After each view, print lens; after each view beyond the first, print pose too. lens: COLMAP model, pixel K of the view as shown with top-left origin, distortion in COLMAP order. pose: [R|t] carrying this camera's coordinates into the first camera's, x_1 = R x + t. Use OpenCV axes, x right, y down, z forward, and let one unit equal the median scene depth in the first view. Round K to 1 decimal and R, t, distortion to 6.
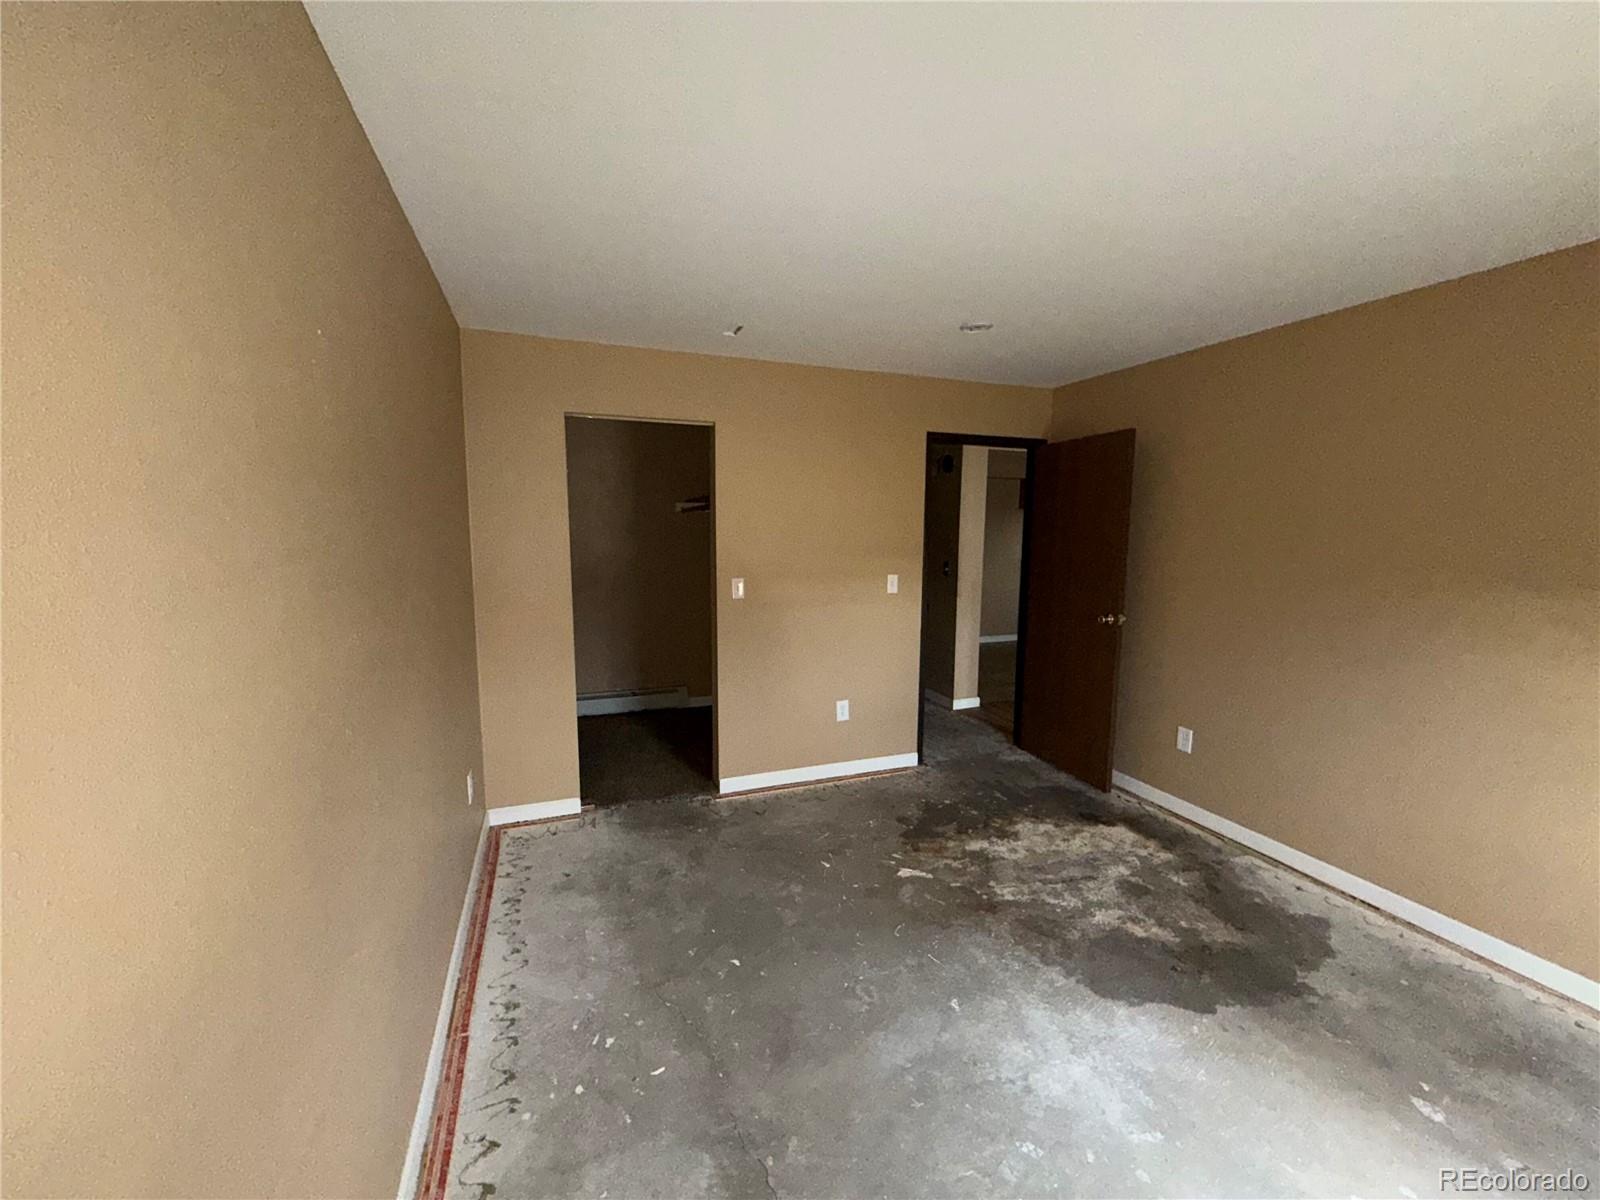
lens RADIAL K [[647.5, 0, 802.4], [0, 647.5, 602.1], [0, 0, 1]] dist [0.000925, 0.001092]
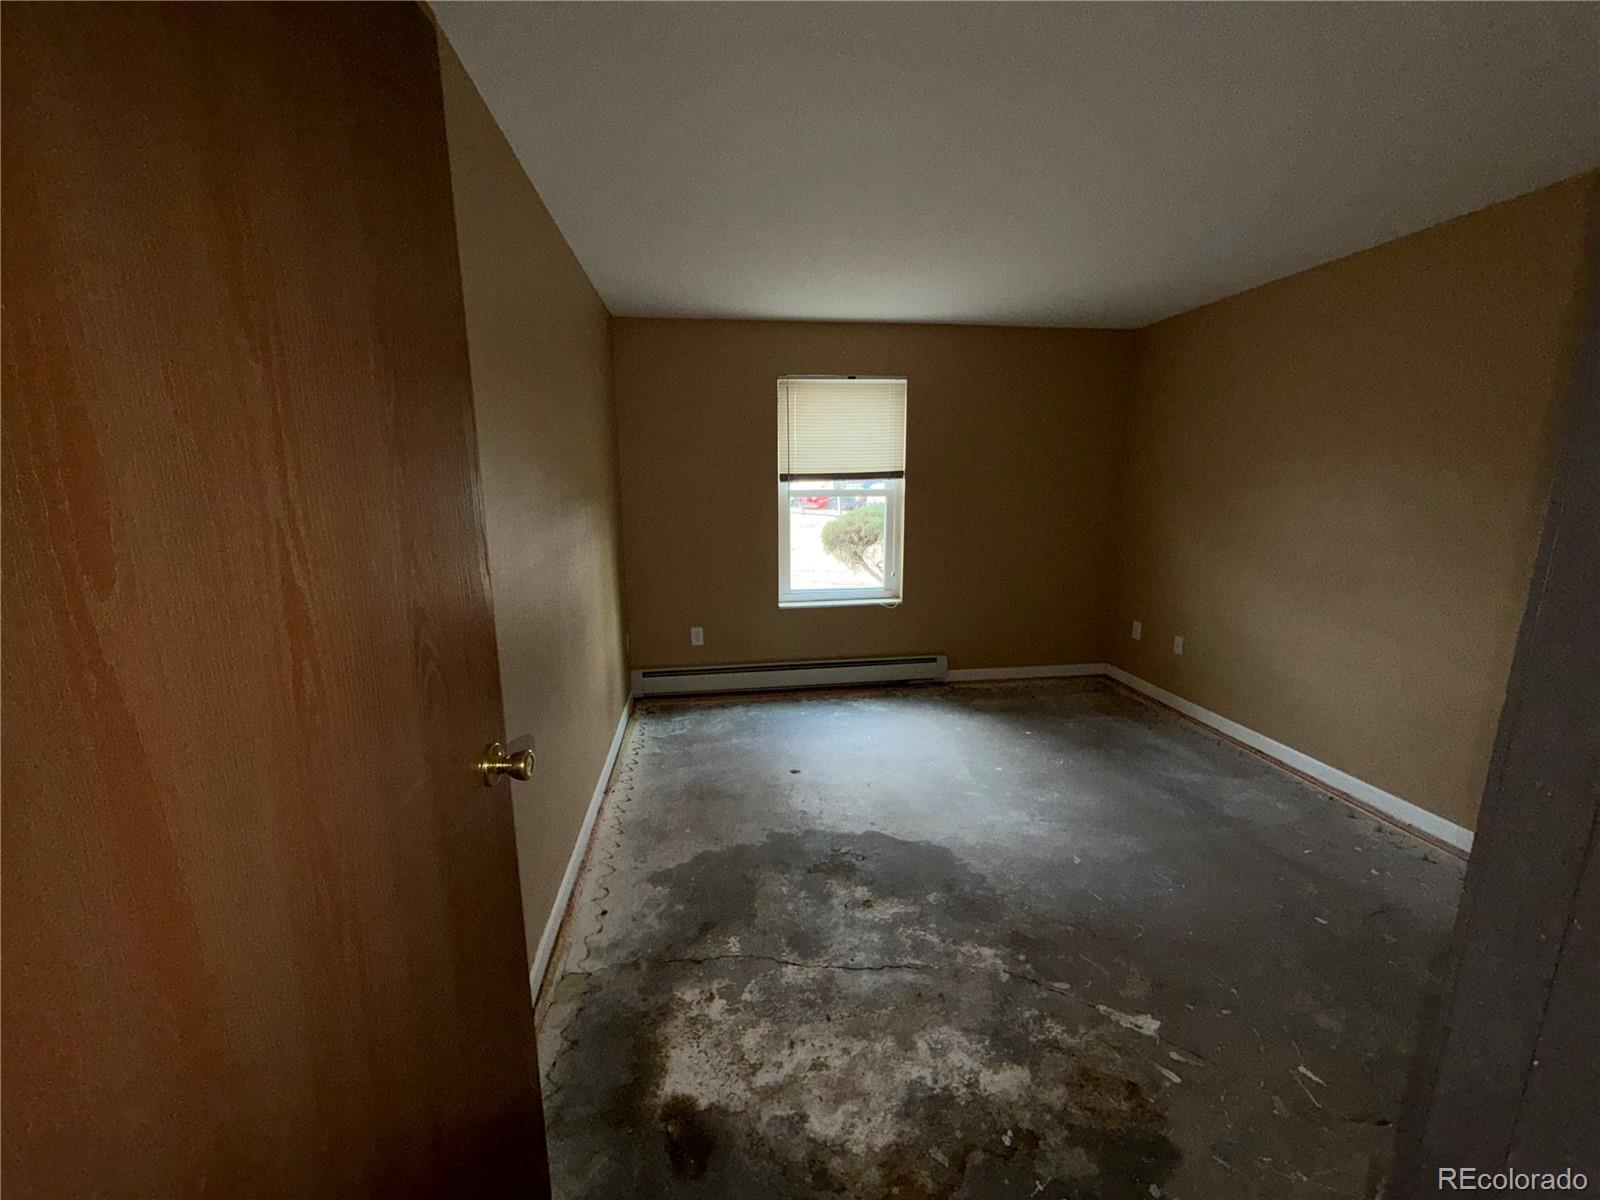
lens RADIAL K [[647.5, 0, 793.8], [0, 647.5, 602.2], [0, 0, 1]] dist [0.000925, 0.001092]
pose [[-0.973230, -0.043185, 0.225739, 0.351312], [0.027322, 0.953485, 0.300200, -0.149648], [-0.228203, 0.298332, -0.926780, 1.481303]]
